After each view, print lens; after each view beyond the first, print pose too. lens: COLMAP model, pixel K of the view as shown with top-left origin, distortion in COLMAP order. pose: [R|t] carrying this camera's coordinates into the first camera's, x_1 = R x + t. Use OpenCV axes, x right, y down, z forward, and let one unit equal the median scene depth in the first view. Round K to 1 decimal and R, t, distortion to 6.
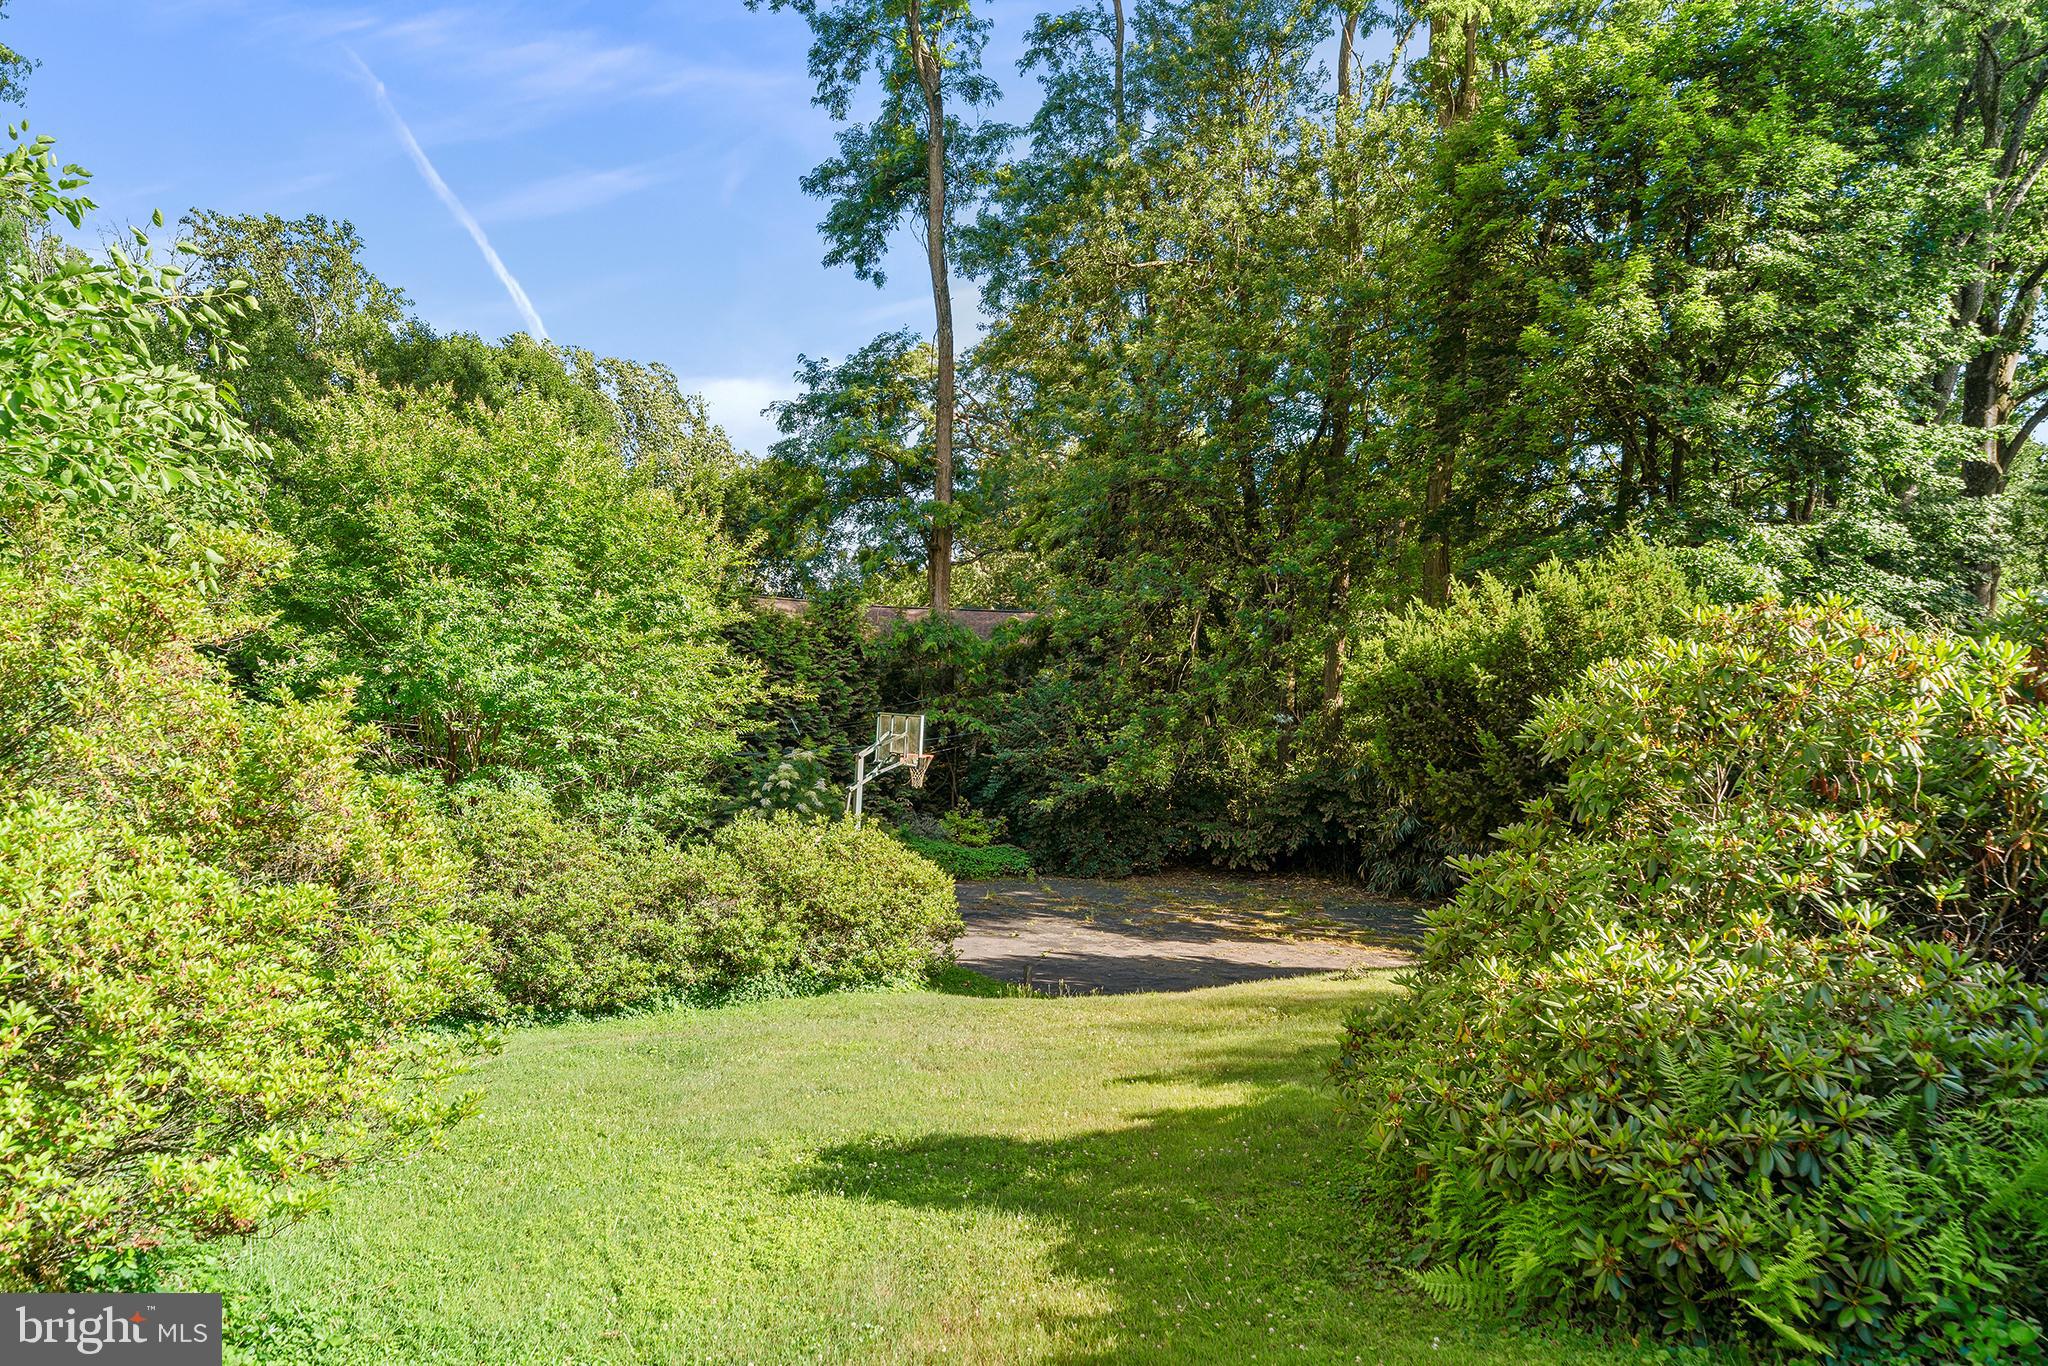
lens RADIAL K [[1427.0, 0, 1028.7], [0, 1427.0, 690.6], [0, 0, 1]] dist [0.010398, 0.001330]
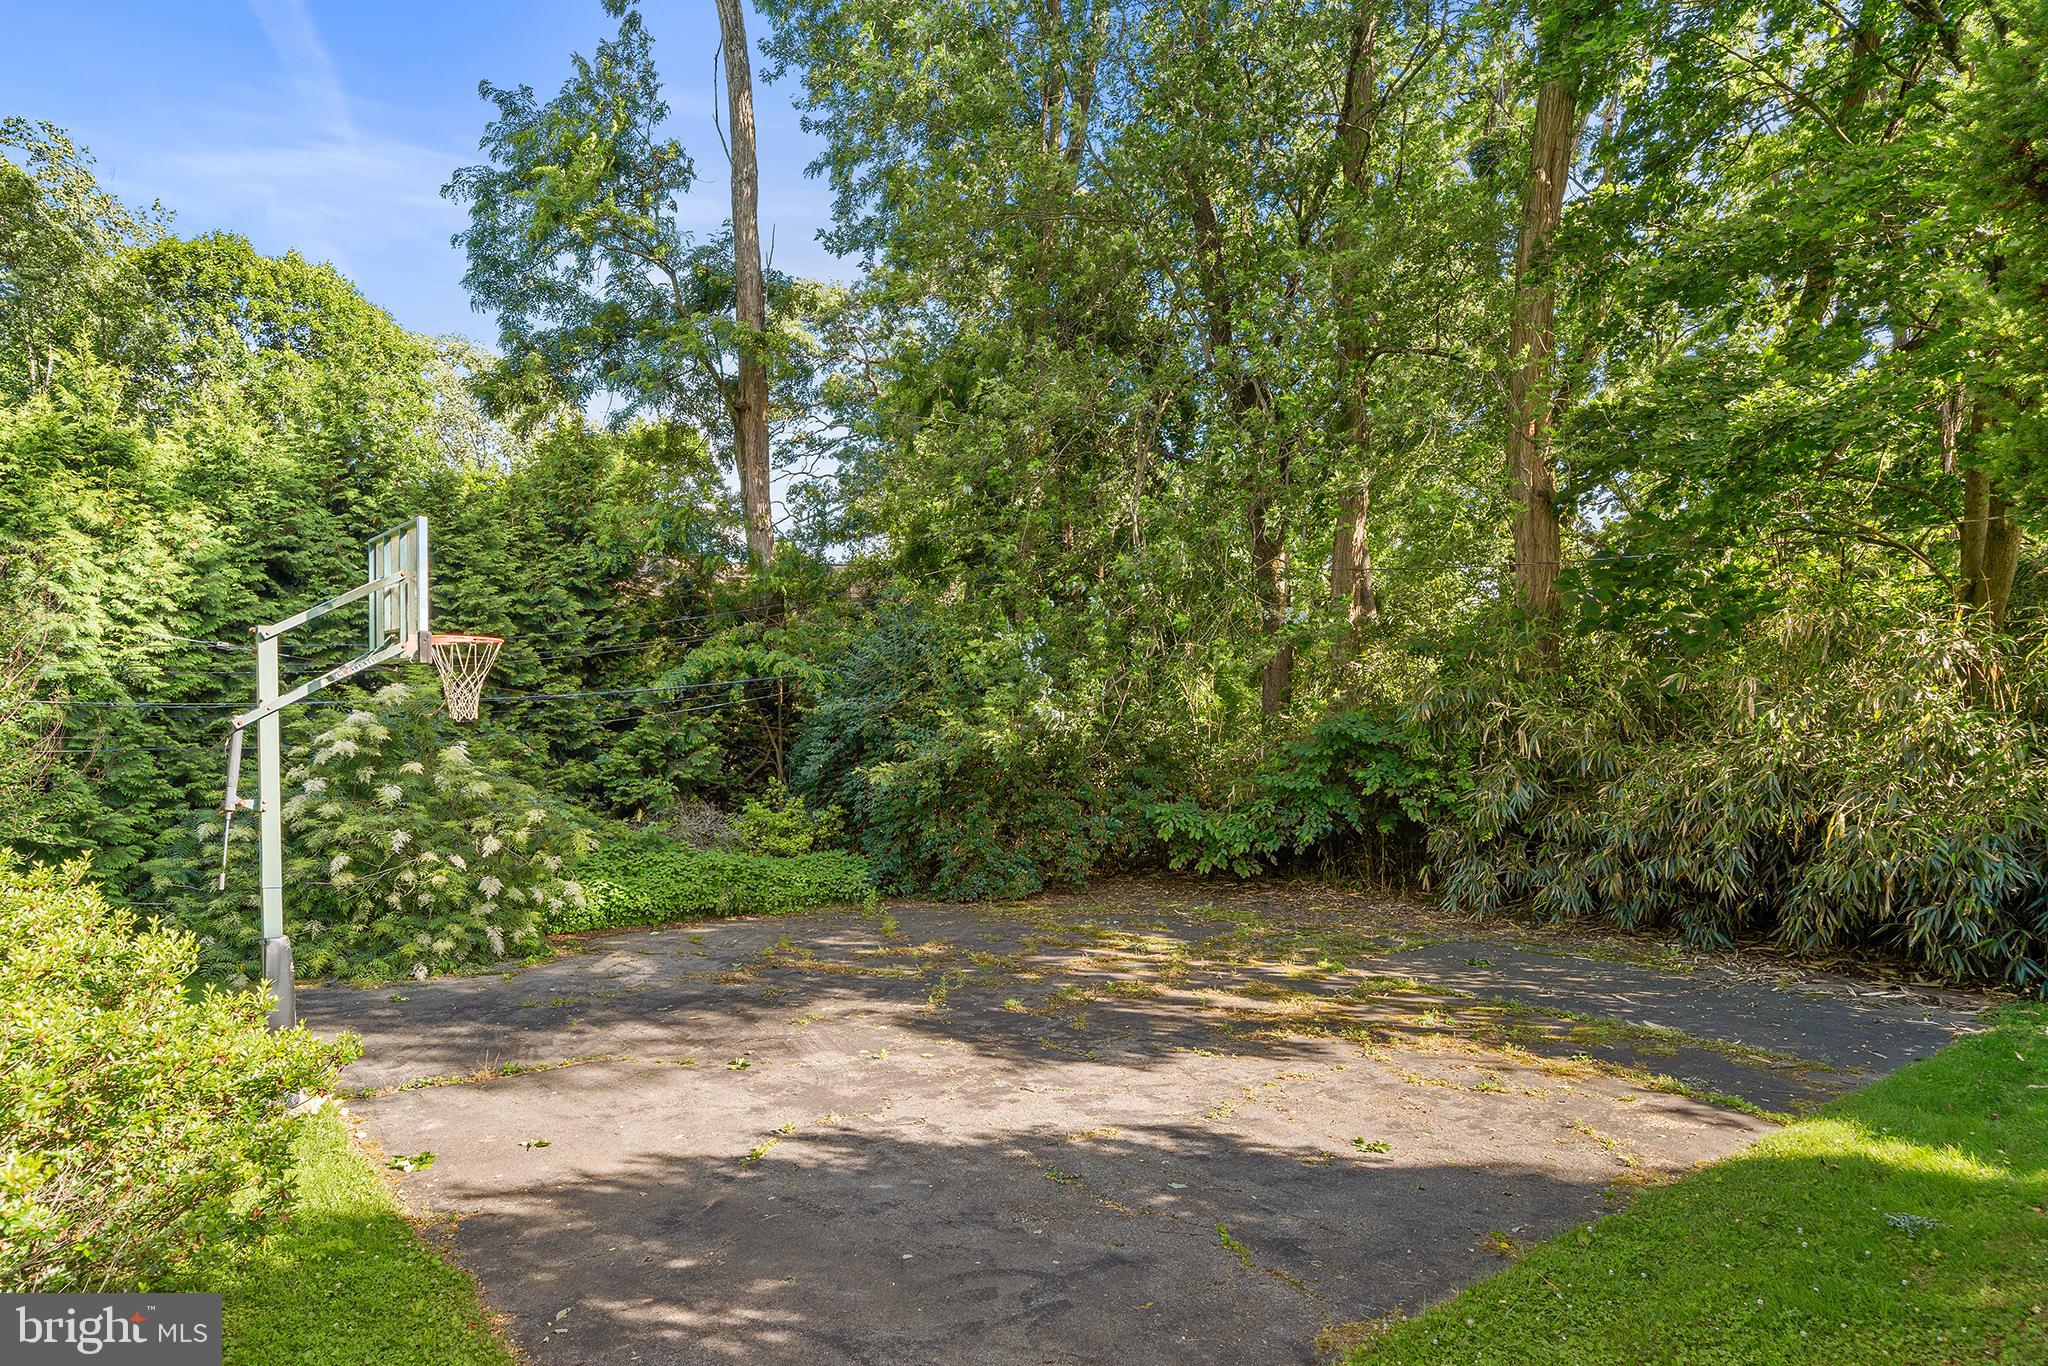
lens RADIAL K [[1171.9, 0, 1019.1], [0, 1171.9, 682.2], [0, 0, 1]] dist [-0.001714, -0.000130]
pose [[0.999414, -0.030803, 0.014944, 0.057922], [0.031217, 0.999112, -0.028307, 0.053150], [-0.014059, 0.028757, 0.999488, 0.501948]]
